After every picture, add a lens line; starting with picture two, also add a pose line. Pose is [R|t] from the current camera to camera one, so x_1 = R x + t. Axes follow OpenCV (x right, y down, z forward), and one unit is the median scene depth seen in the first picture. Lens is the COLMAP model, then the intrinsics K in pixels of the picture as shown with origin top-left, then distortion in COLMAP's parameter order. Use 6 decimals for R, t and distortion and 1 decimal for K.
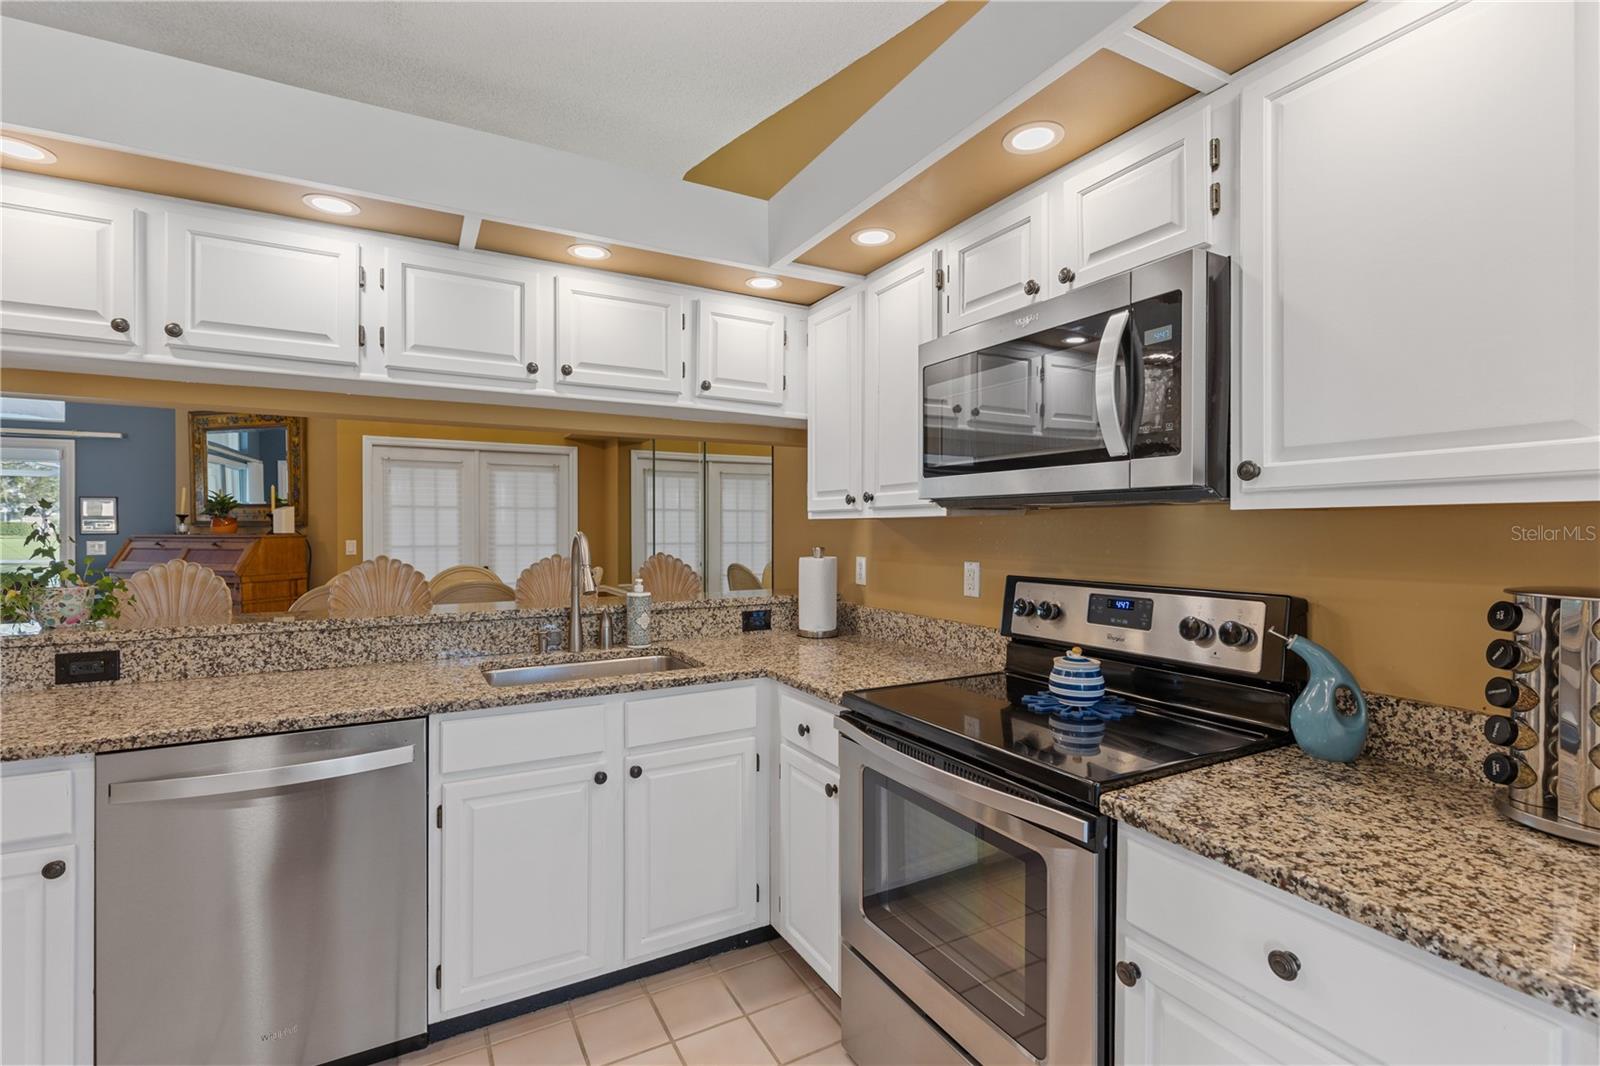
lens RADIAL K [[716.2, 0, 792.8], [0, 716.2, 533.9], [0, 0, 1]] dist [0.007088, -0.002461]
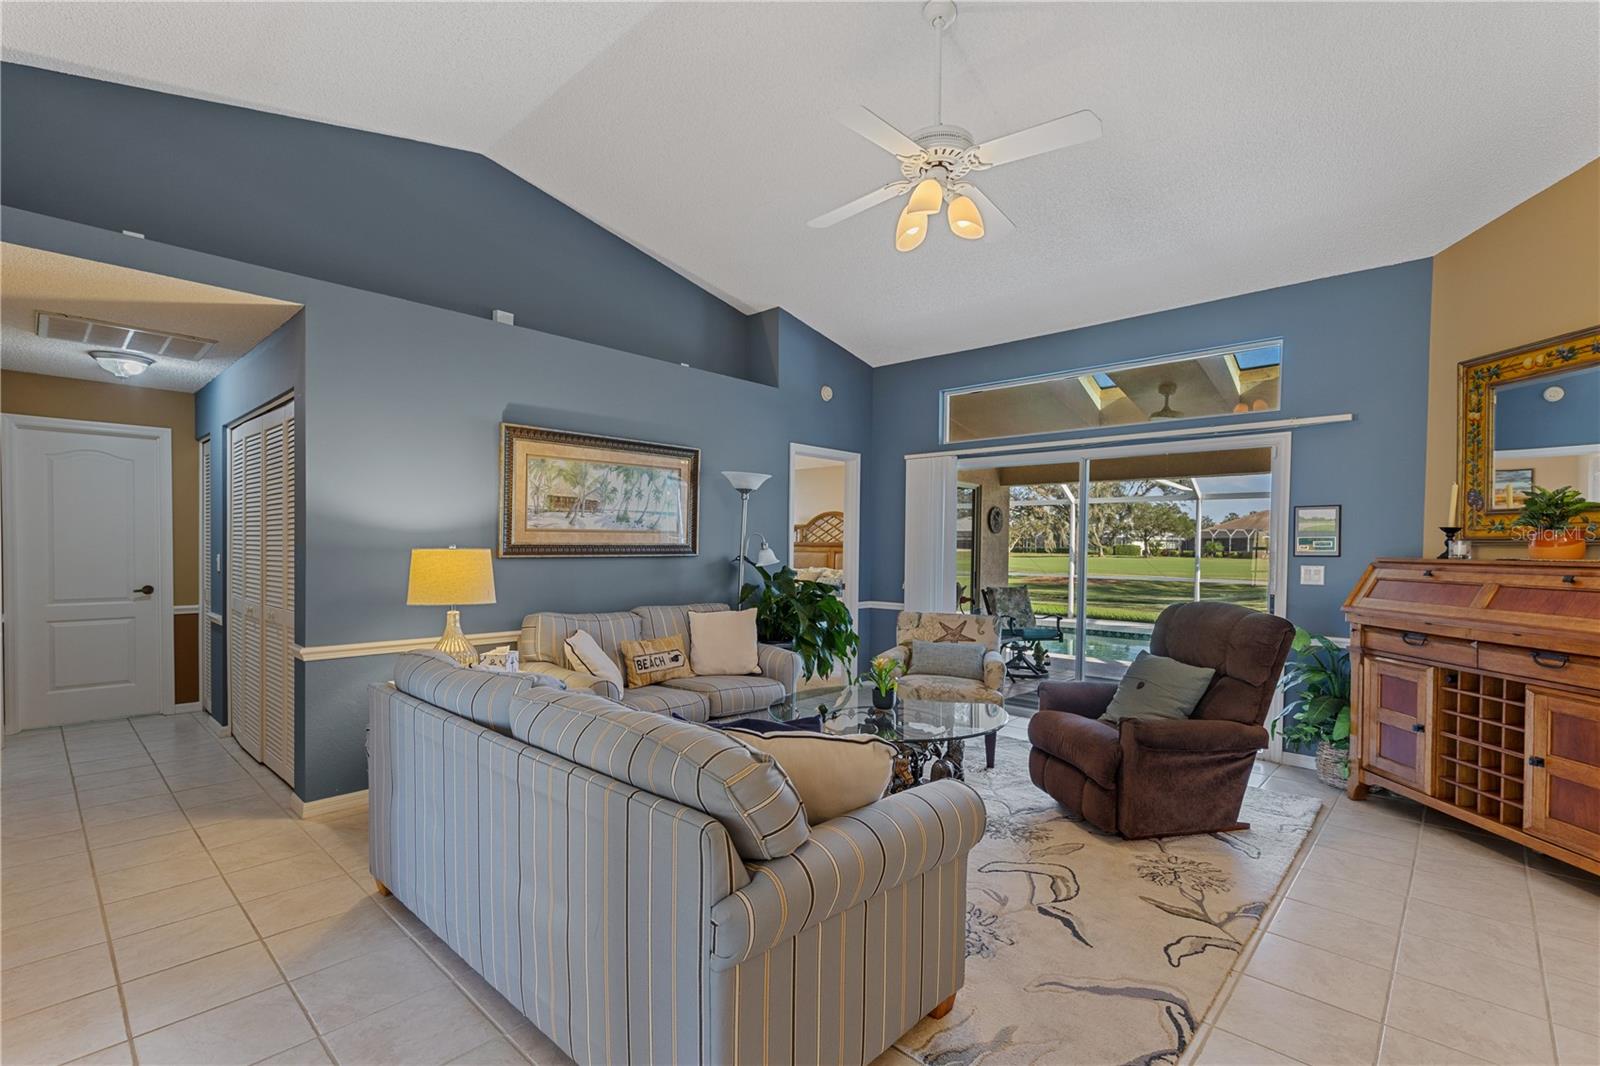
lens RADIAL K [[716.2, 0, 804.1], [0, 716.2, 559.0], [0, 0, 1]] dist [0.007088, -0.002461]
pose [[0.321973, 0.021328, -0.946509, -1.171653], [-0.019336, 0.999686, 0.015948, 0.004198], [0.946551, 0.013167, 0.322284, 0.718303]]
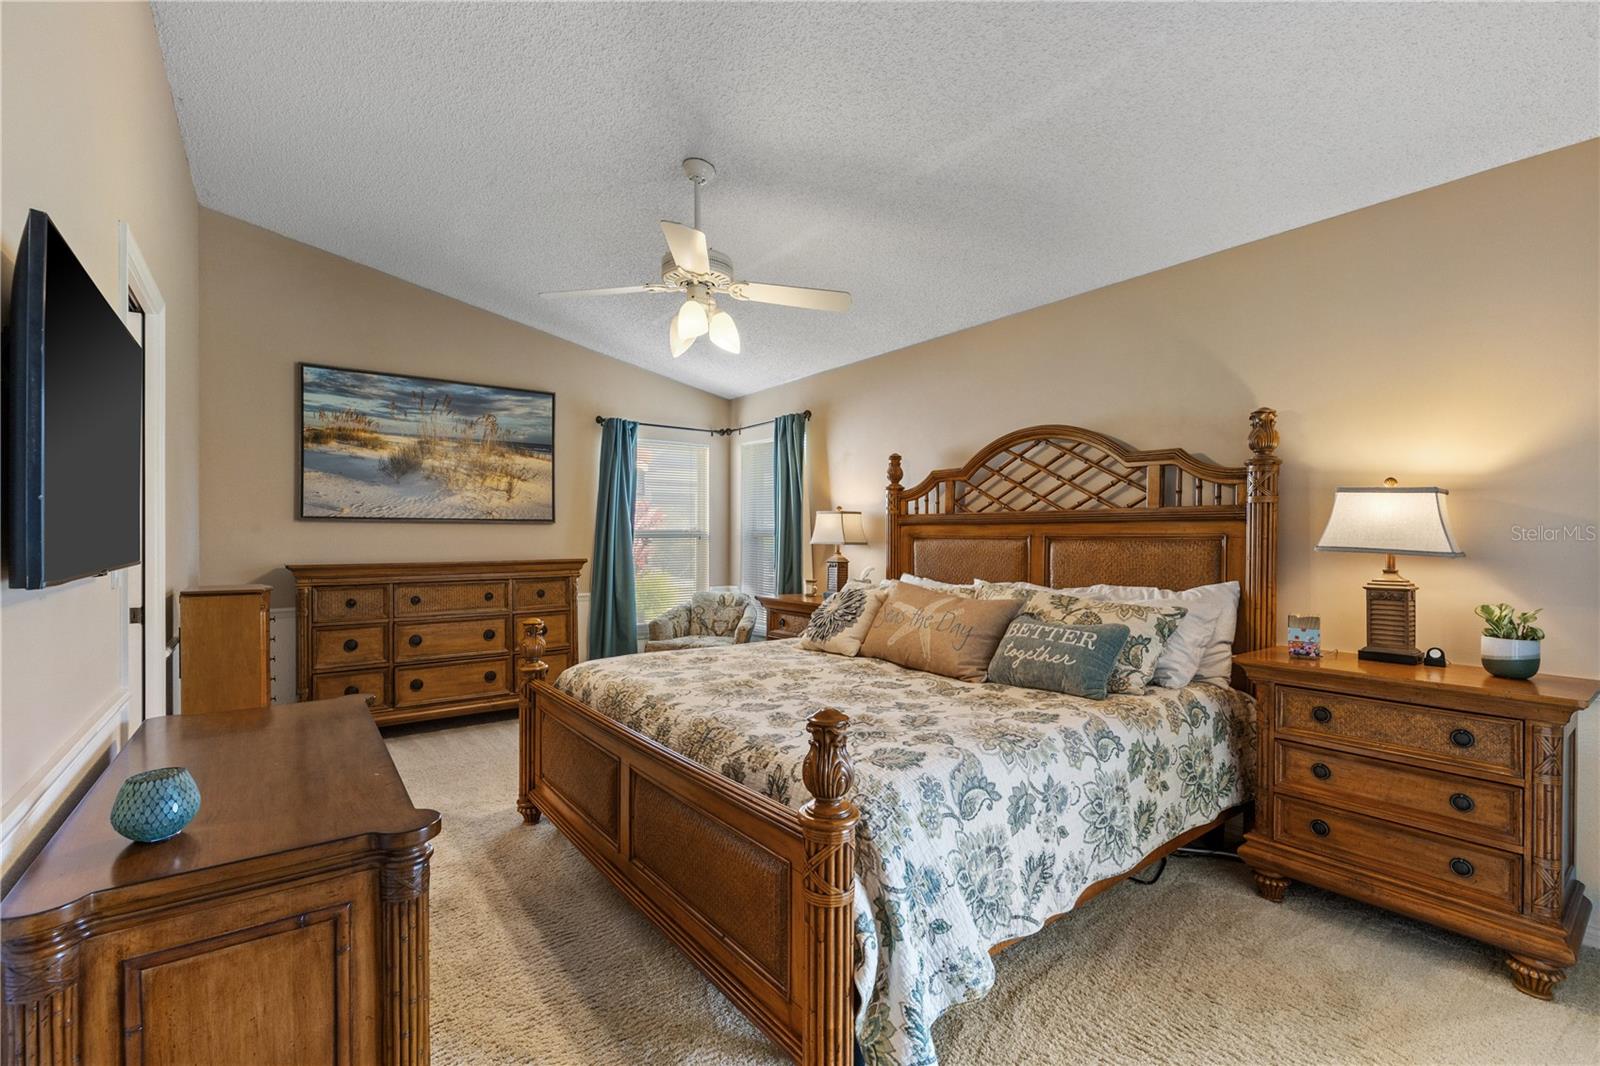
lens RADIAL K [[716.2, 0, 785.6], [0, 716.2, 540.6], [0, 0, 1]] dist [0.007088, -0.002461]
pose [[0.122797, 0.006394, -0.992411, -3.927712], [-0.011180, 0.999925, 0.005059, 0.034486], [0.992369, 0.010473, 0.122859, 1.592895]]
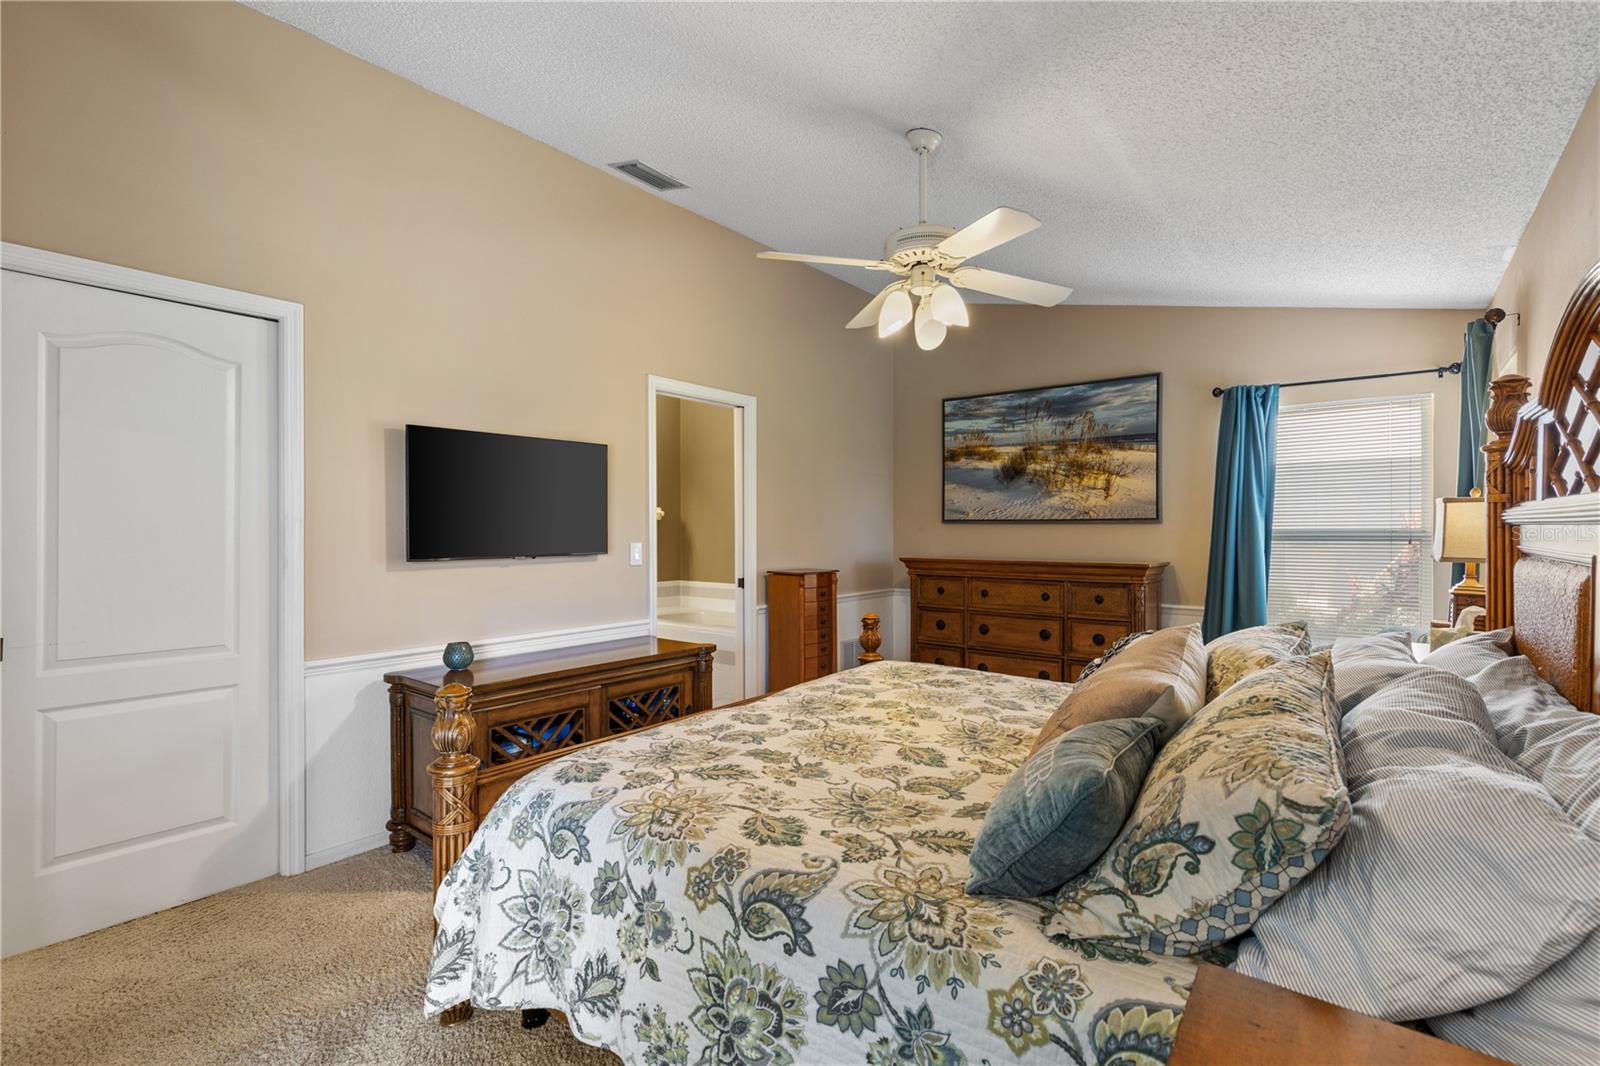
lens RADIAL K [[716.2, 0, 791.6], [0, 716.2, 529.5], [0, 0, 1]] dist [0.007088, -0.002461]
pose [[-0.923843, 0.002406, -0.382764, -4.634466], [-0.003015, 0.999903, 0.013565, -0.007848], [0.382759, 0.013686, -0.923747, 2.684055]]
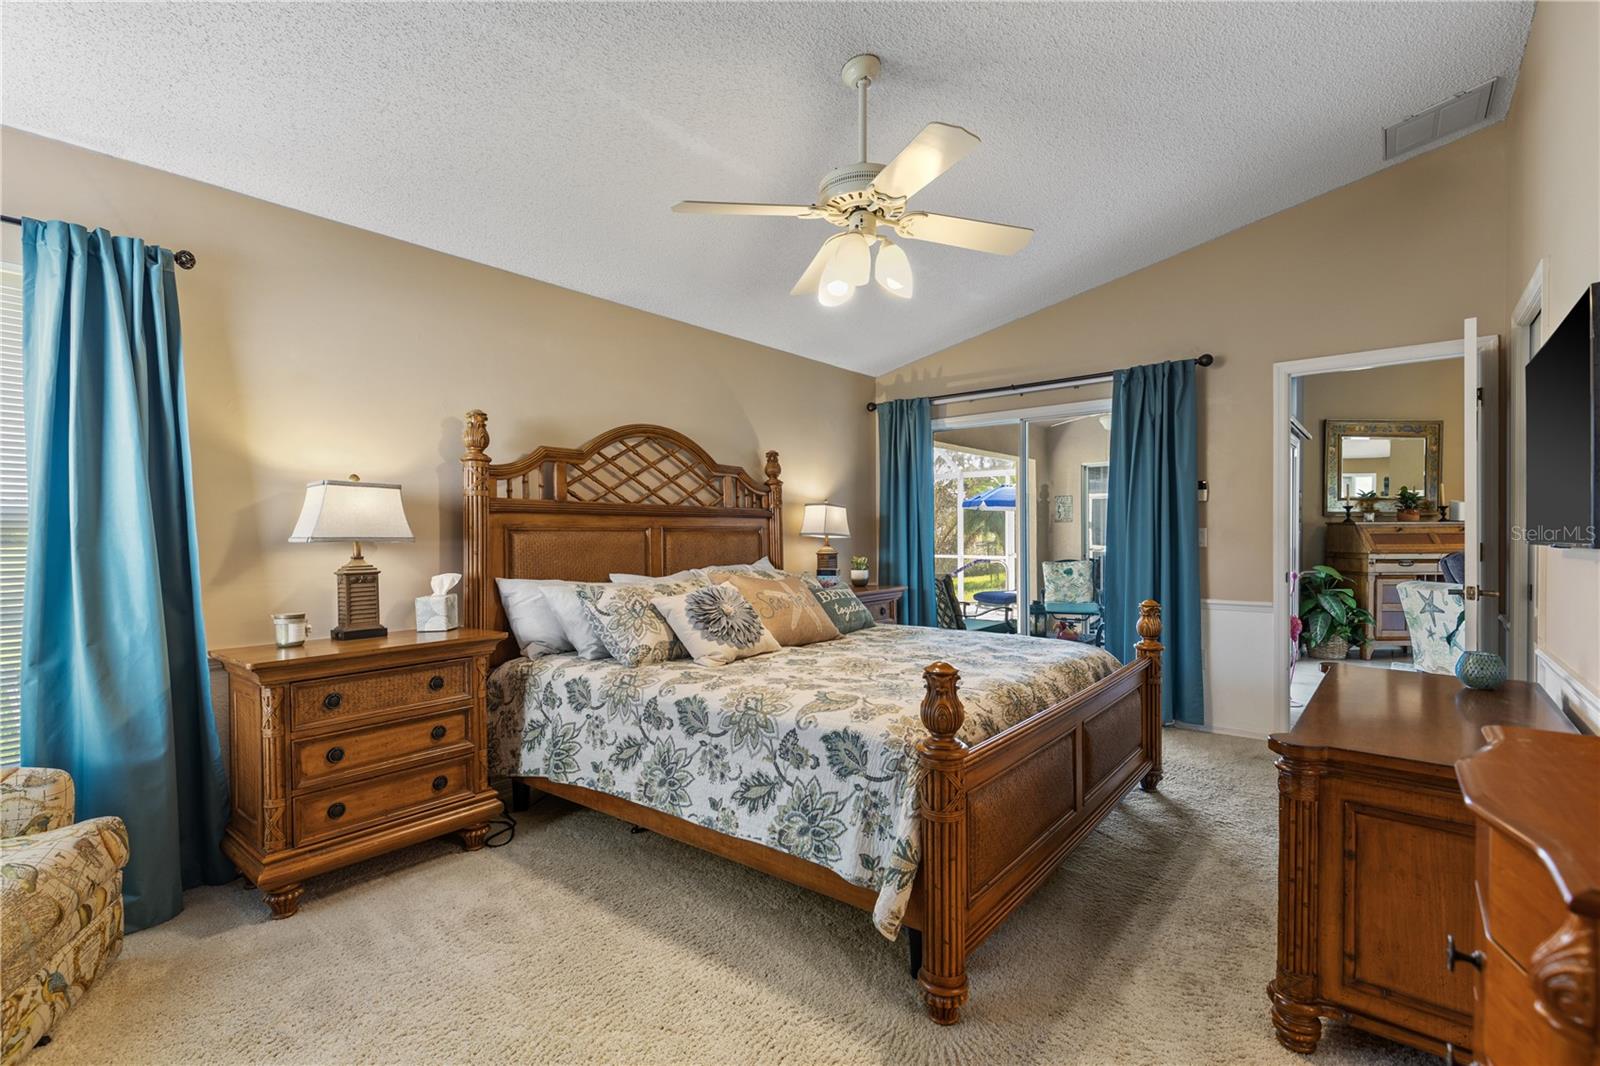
lens RADIAL K [[716.2, 0, 820.7], [0, 716.2, 530.2], [0, 0, 1]] dist [0.007088, -0.002461]
pose [[0.922003, 0.000854, 0.387182, -5.358988], [0.001807, 0.999977, -0.006509, 0.041788], [-0.387179, 0.006701, 0.921980, 0.817678]]
